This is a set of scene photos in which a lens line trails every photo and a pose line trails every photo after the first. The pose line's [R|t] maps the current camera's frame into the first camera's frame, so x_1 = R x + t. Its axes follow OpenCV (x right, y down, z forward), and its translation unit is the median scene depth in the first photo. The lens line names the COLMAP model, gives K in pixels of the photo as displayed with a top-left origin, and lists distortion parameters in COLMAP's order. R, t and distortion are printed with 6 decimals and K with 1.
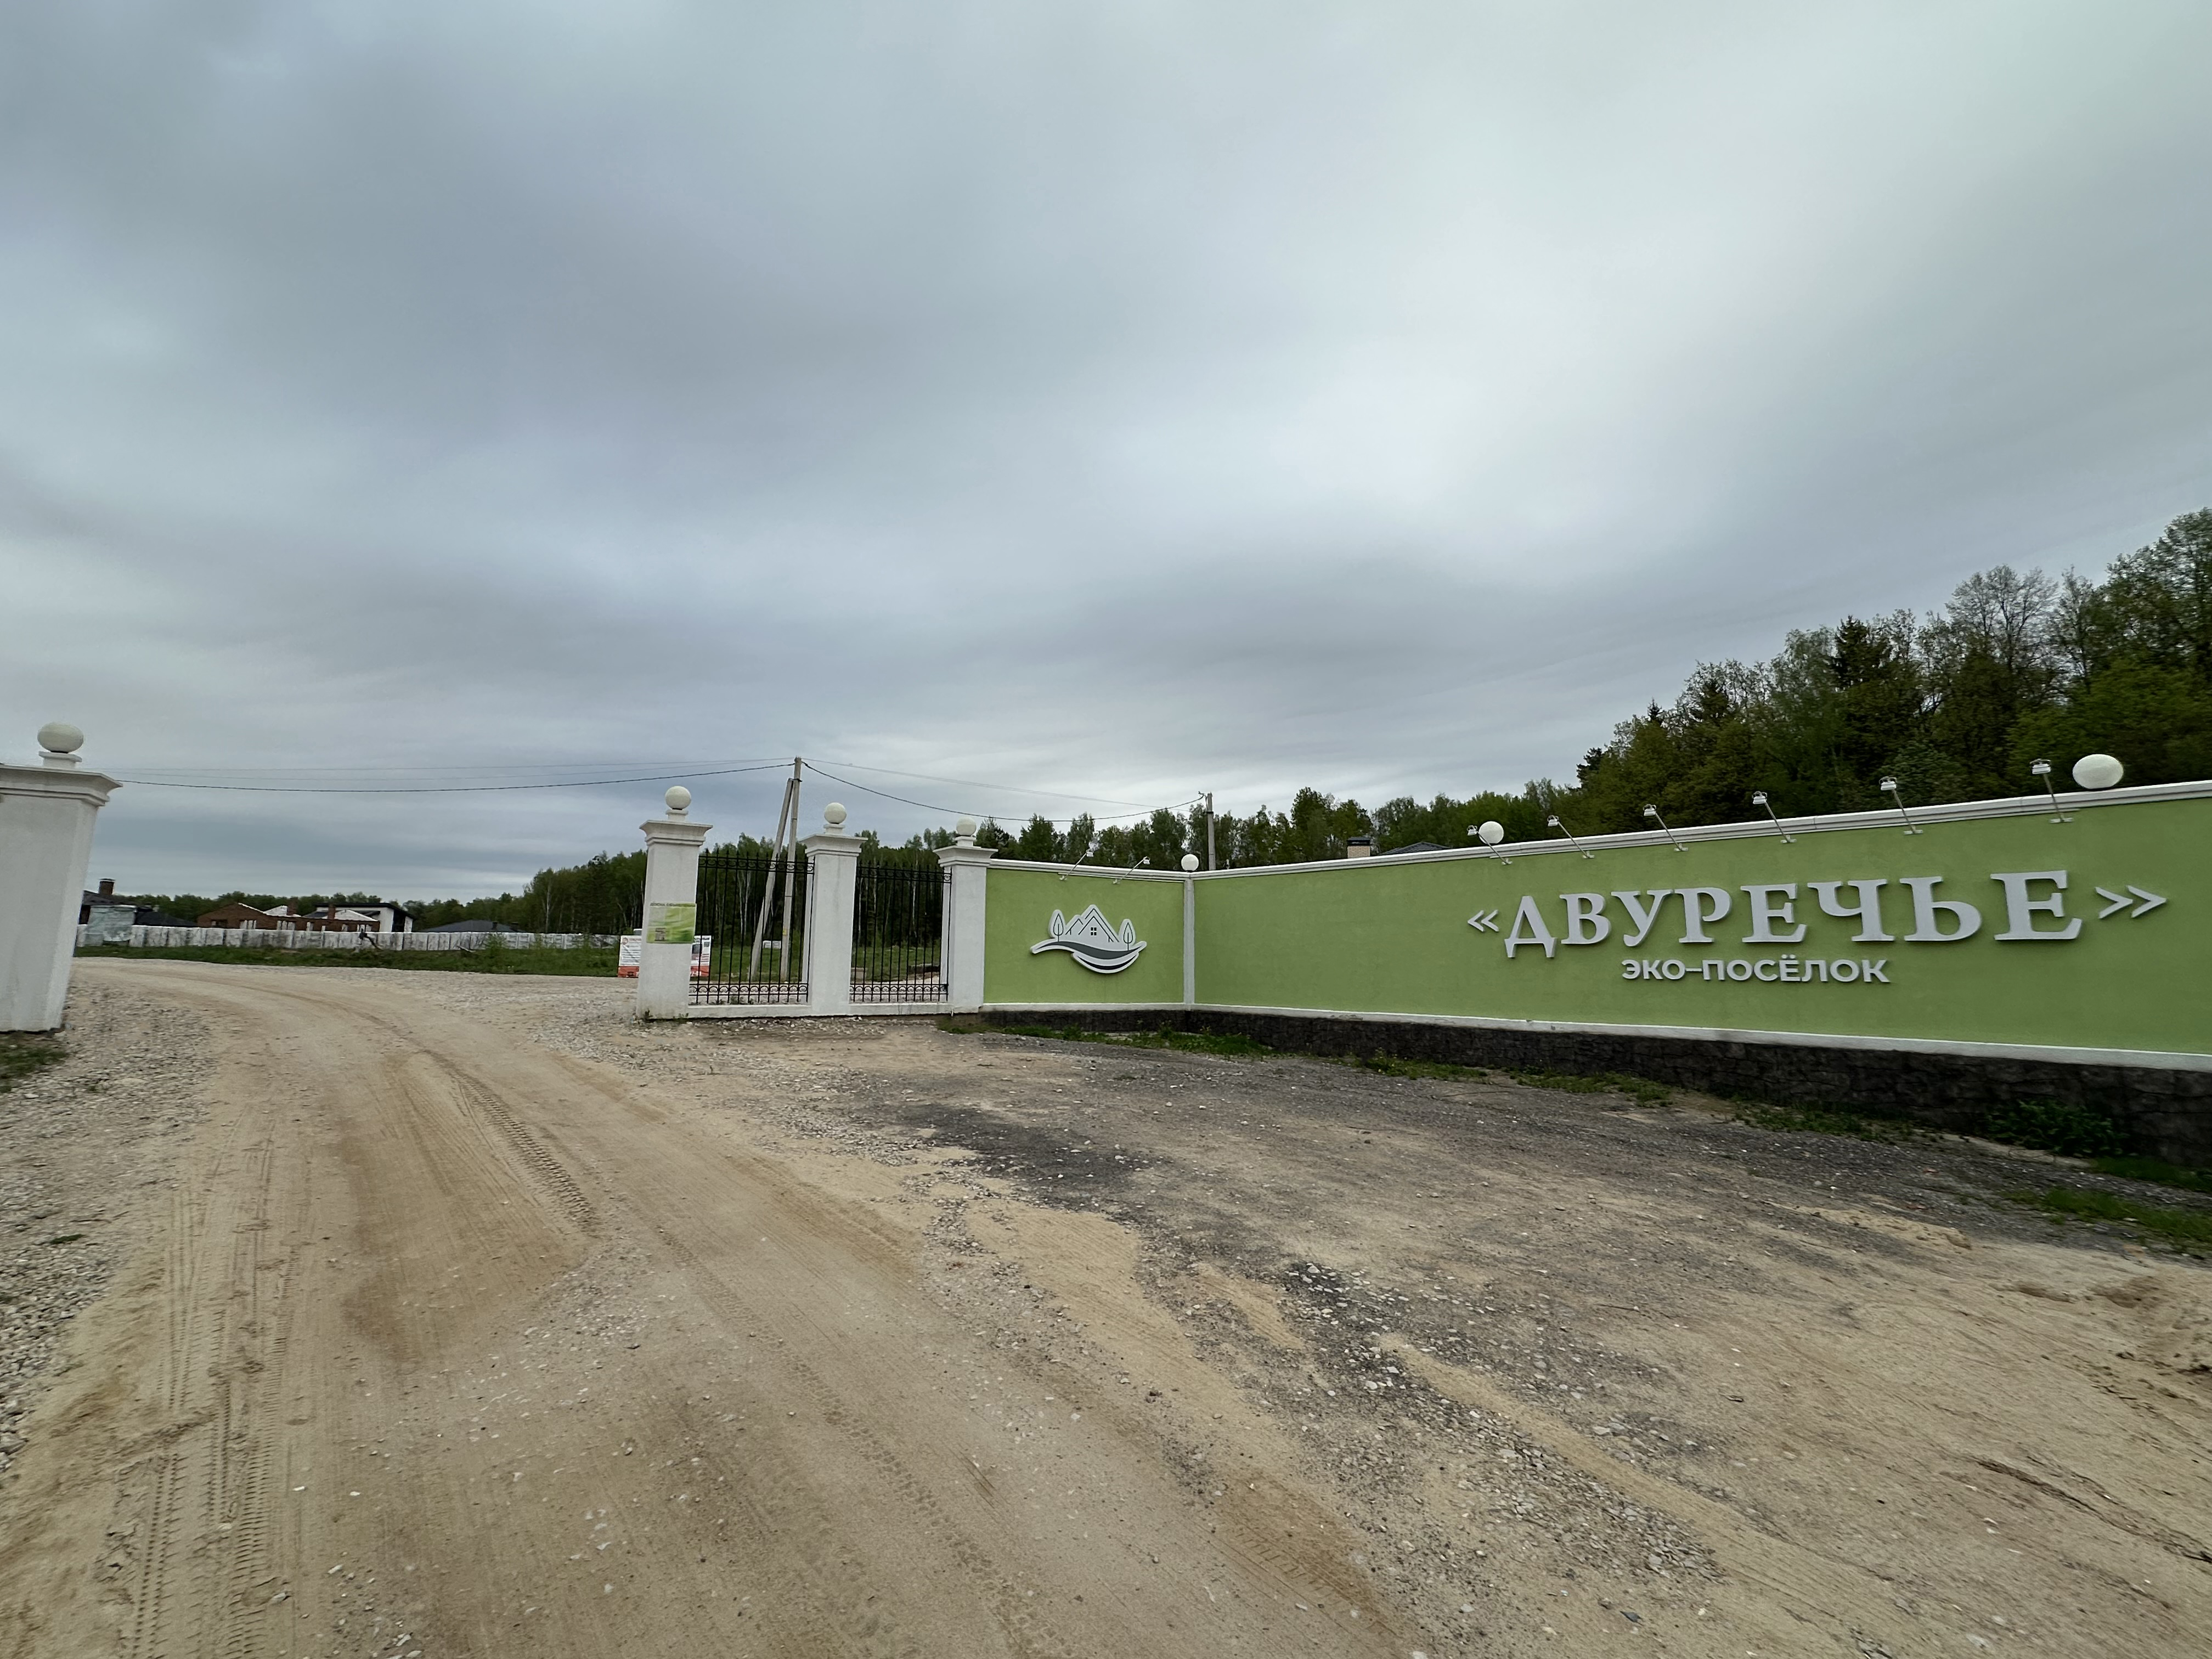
lens RADIAL K [[961.5, 0, 1104.3], [0, 961.5, 826.5], [0, 0, 1]] dist [-0.001170, 0.000401]
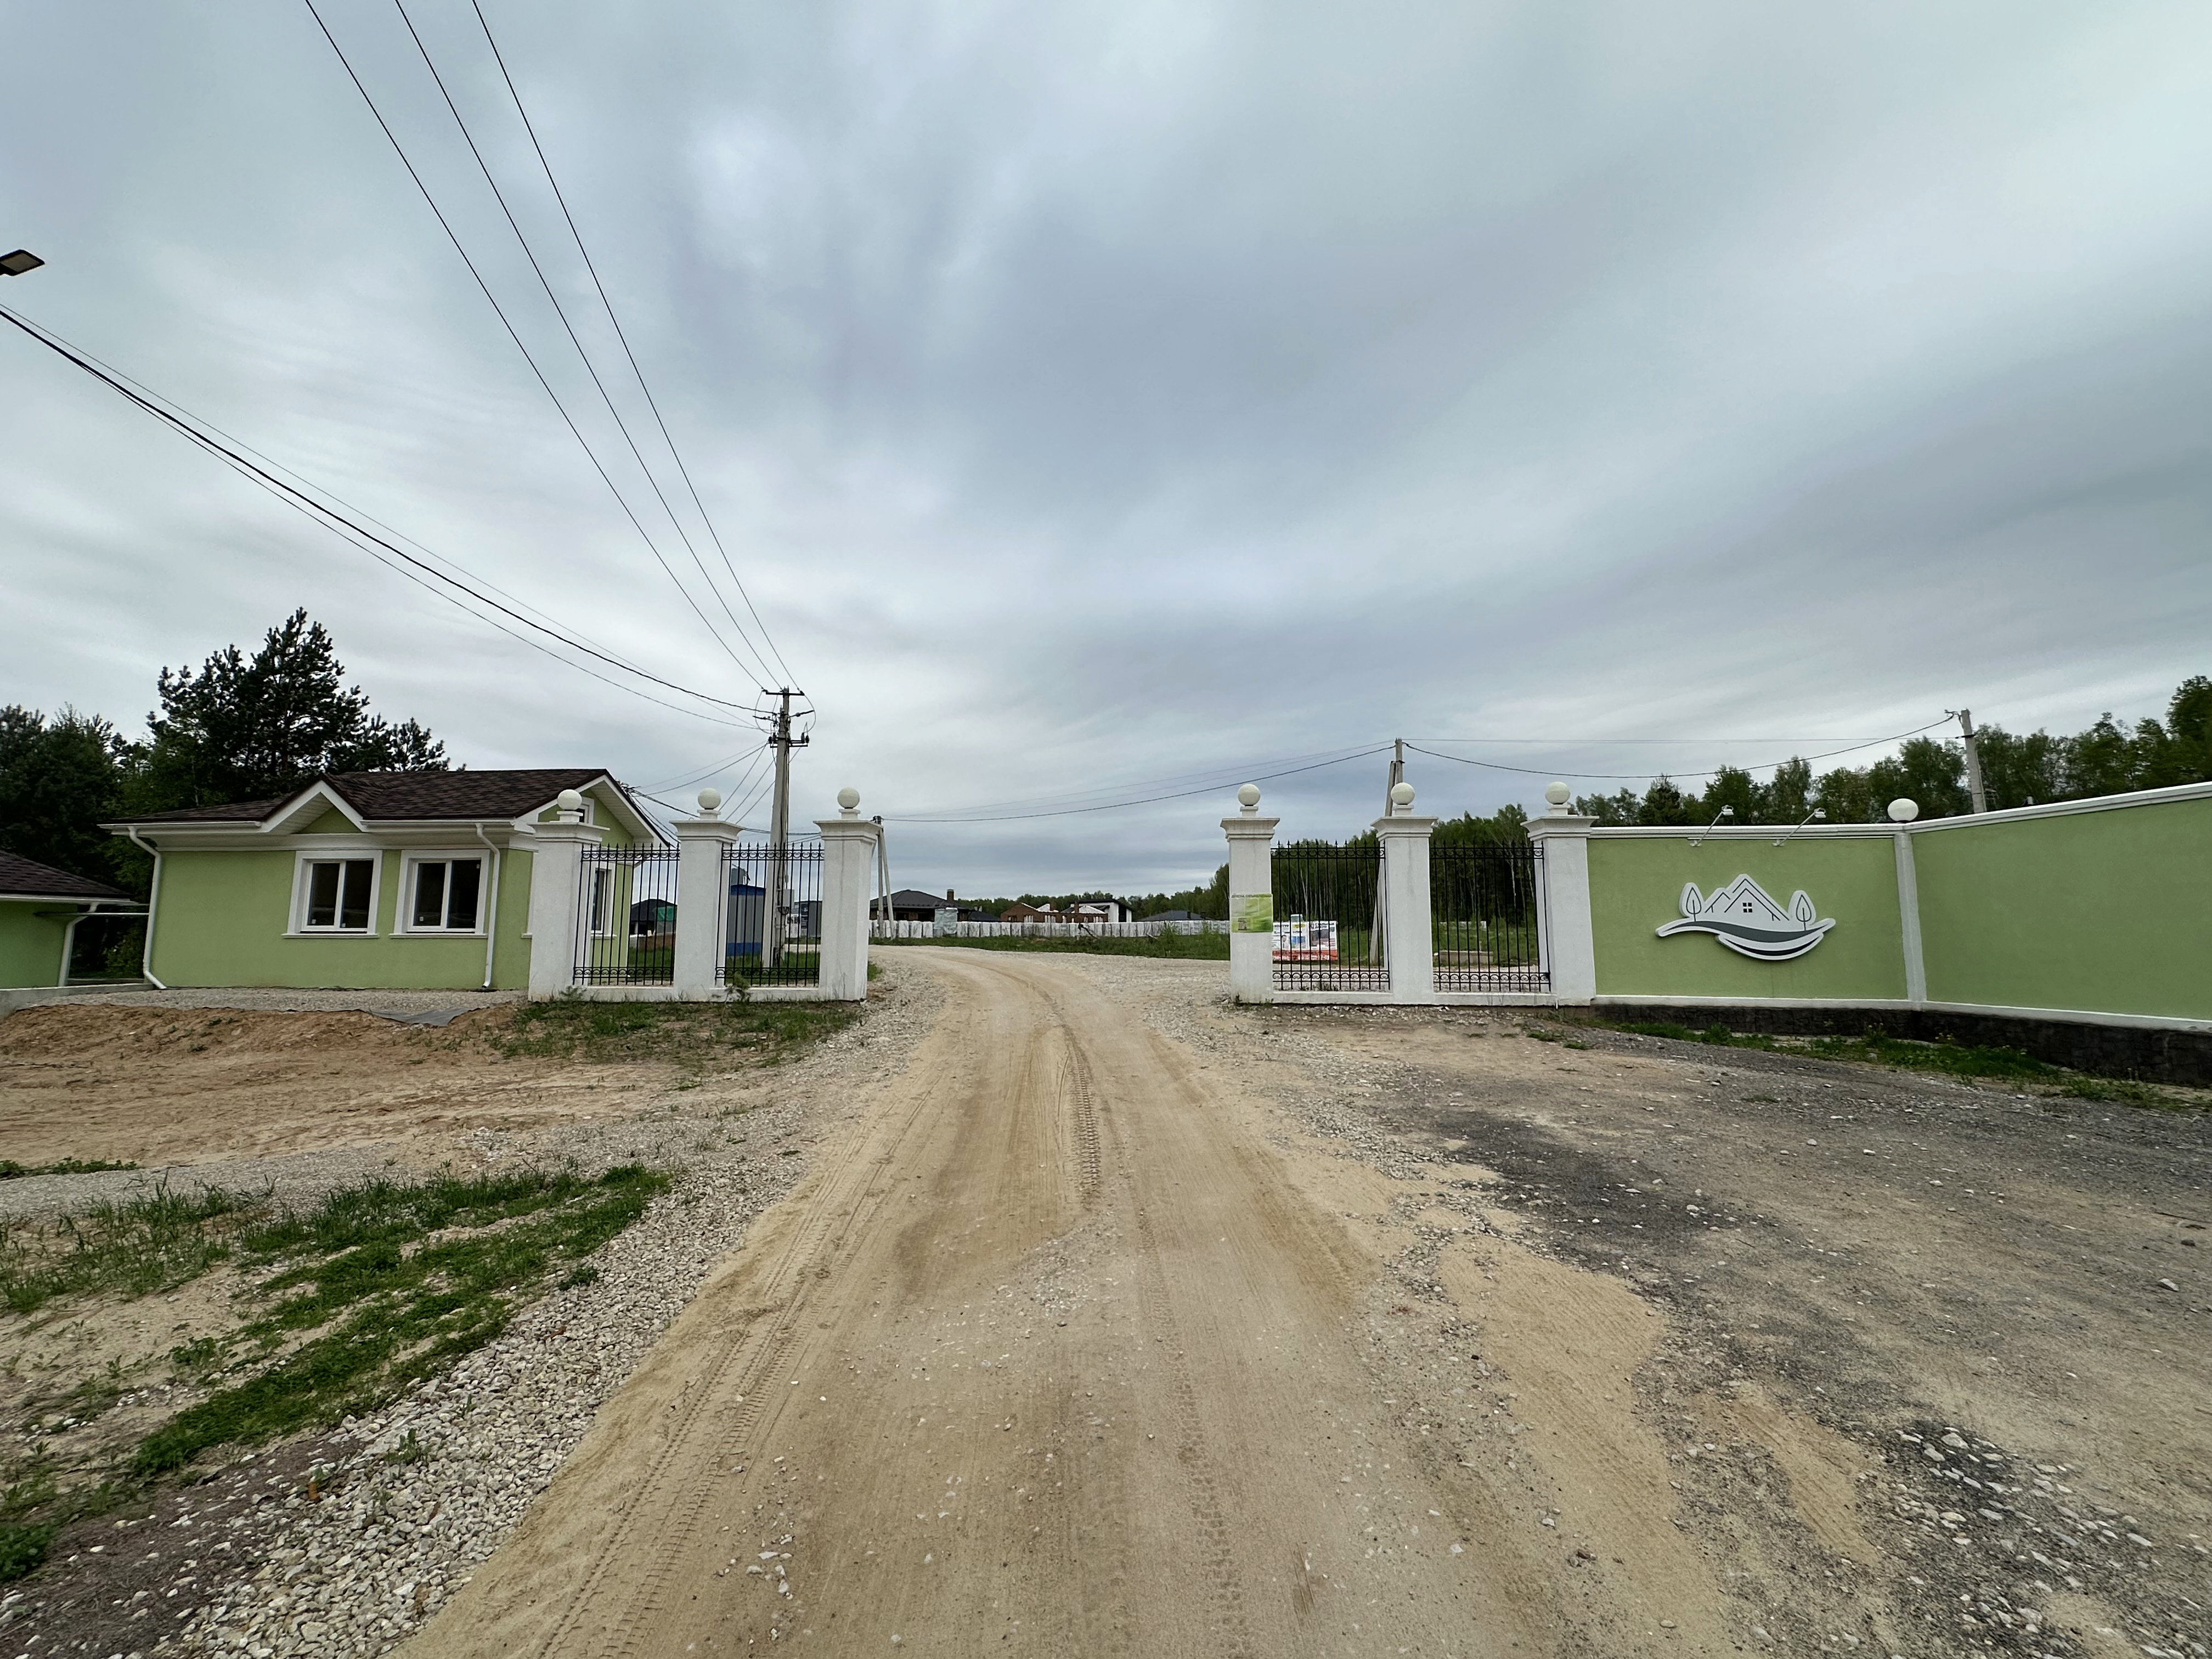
lens RADIAL K [[961.5, 0, 1104.3], [0, 961.5, 826.5], [0, 0, 1]] dist [-0.001170, 0.000401]
pose [[0.791278, -0.081678, -0.605977, 0.086579], [0.093474, 0.995548, -0.012131, 0.003420], [0.604270, -0.047044, 0.795390, 0.075365]]
